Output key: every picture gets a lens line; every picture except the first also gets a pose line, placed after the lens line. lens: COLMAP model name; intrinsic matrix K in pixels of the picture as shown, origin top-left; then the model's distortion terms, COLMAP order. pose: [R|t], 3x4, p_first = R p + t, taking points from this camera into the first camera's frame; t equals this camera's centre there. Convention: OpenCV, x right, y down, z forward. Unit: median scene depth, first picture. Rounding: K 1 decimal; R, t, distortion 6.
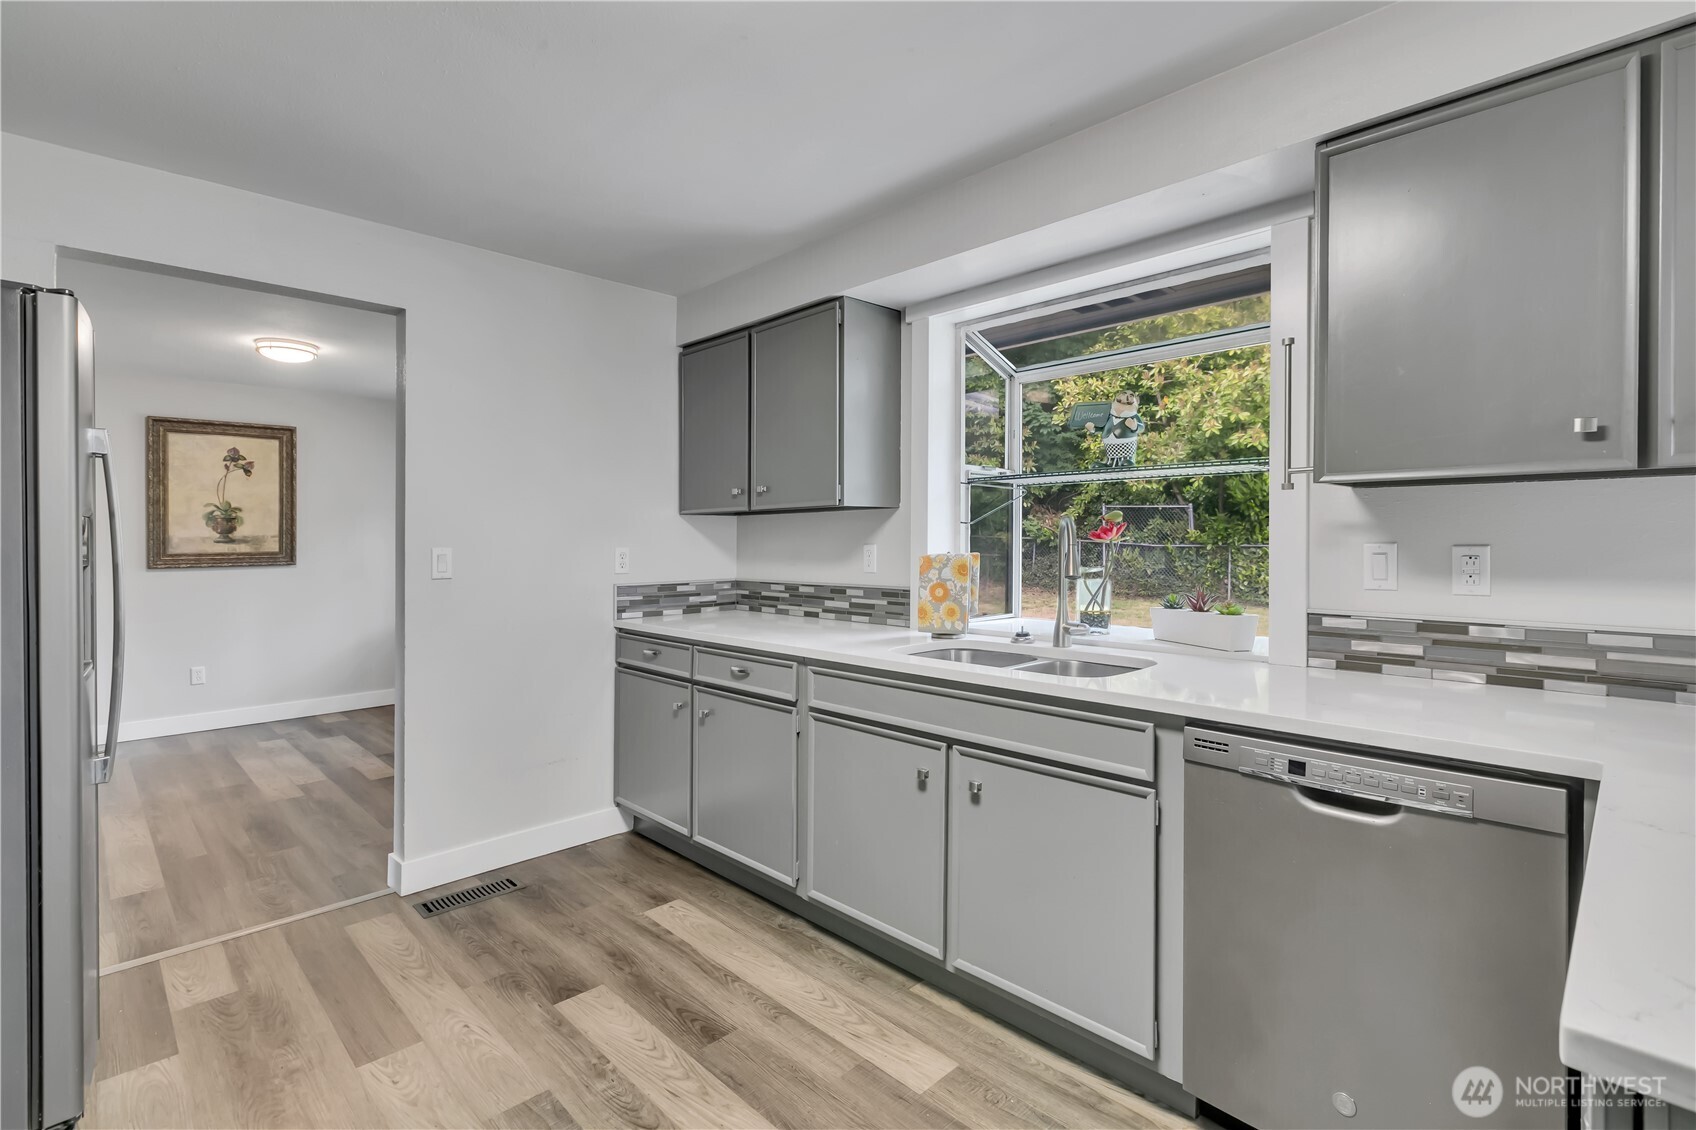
lens RADIAL K [[792.2, 0, 866.2], [0, 792.2, 517.3], [0, 0, 1]] dist [0.000642, 0.000268]
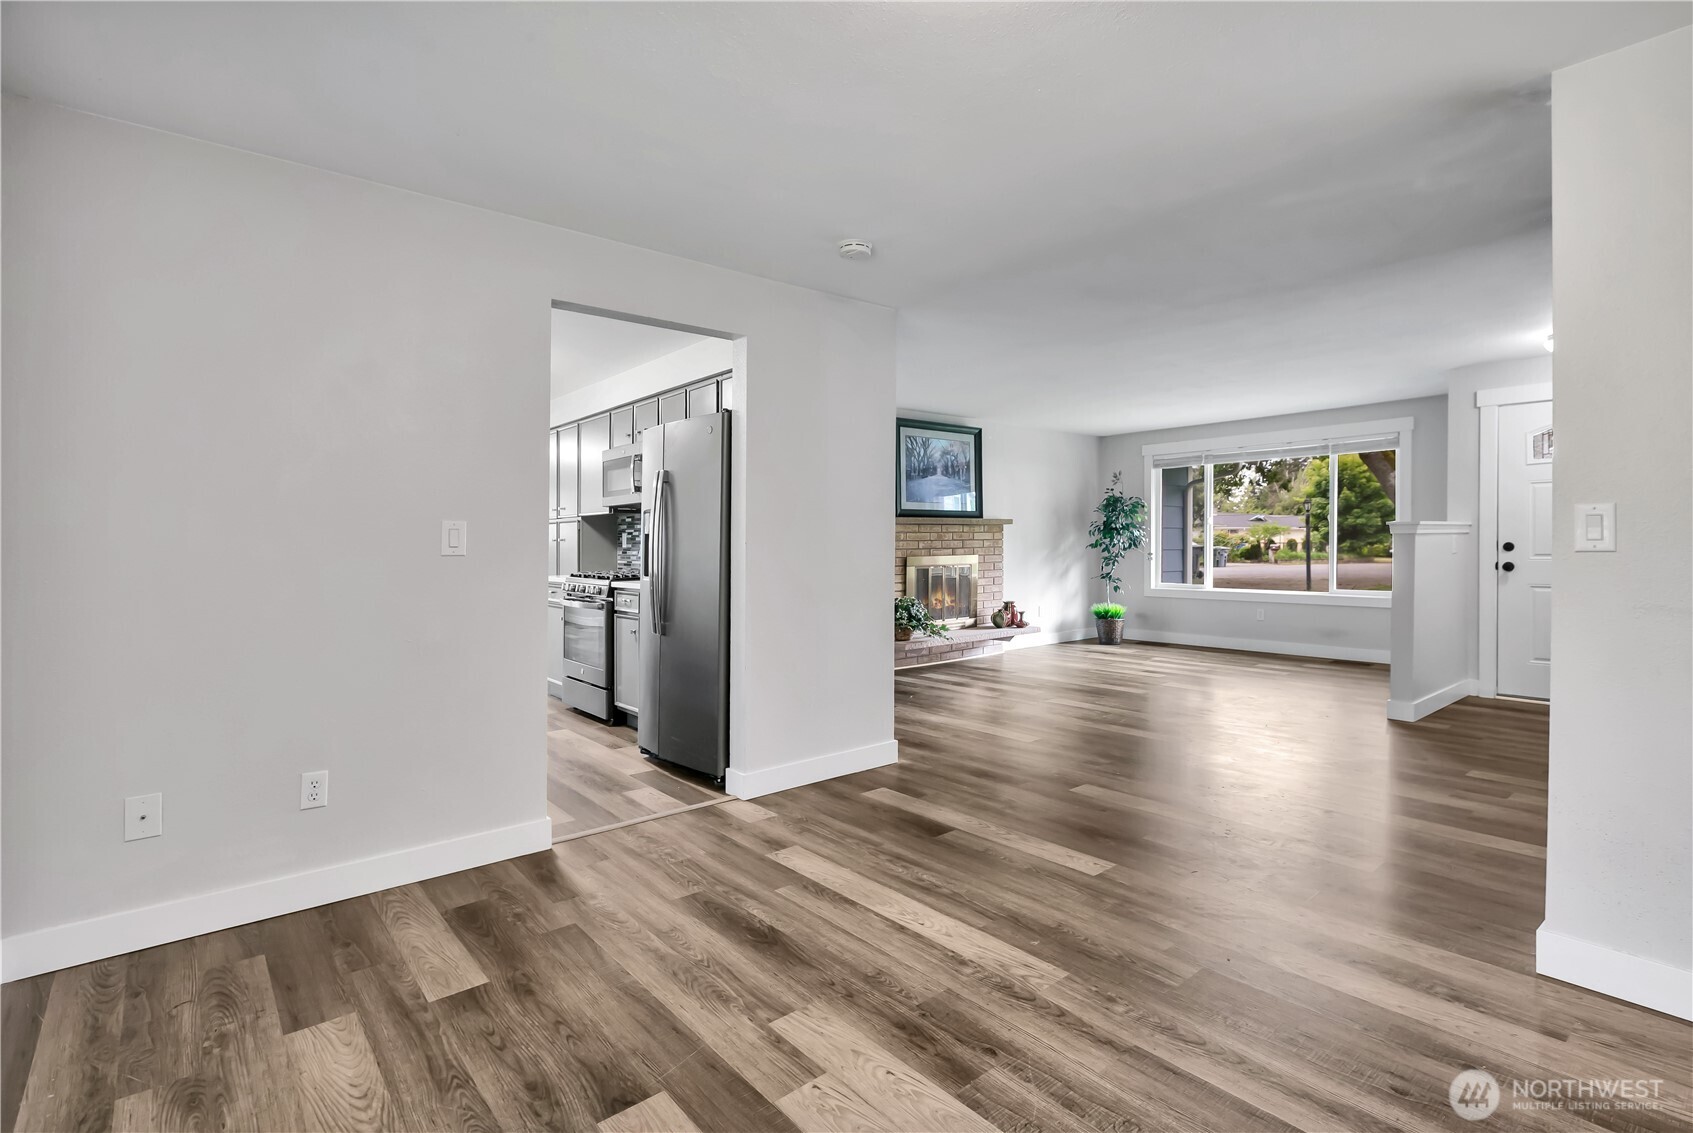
lens RADIAL K [[801.0, 0, 856.9], [0, 801.0, 570.1], [0, 0, 1]] dist [0.000300, -0.000726]
pose [[-0.996333, 0.011213, 0.084822, -0.951589], [0.011645, 0.999922, 0.004601, 0.087156], [-0.084764, 0.005572, -0.996385, 1.747184]]
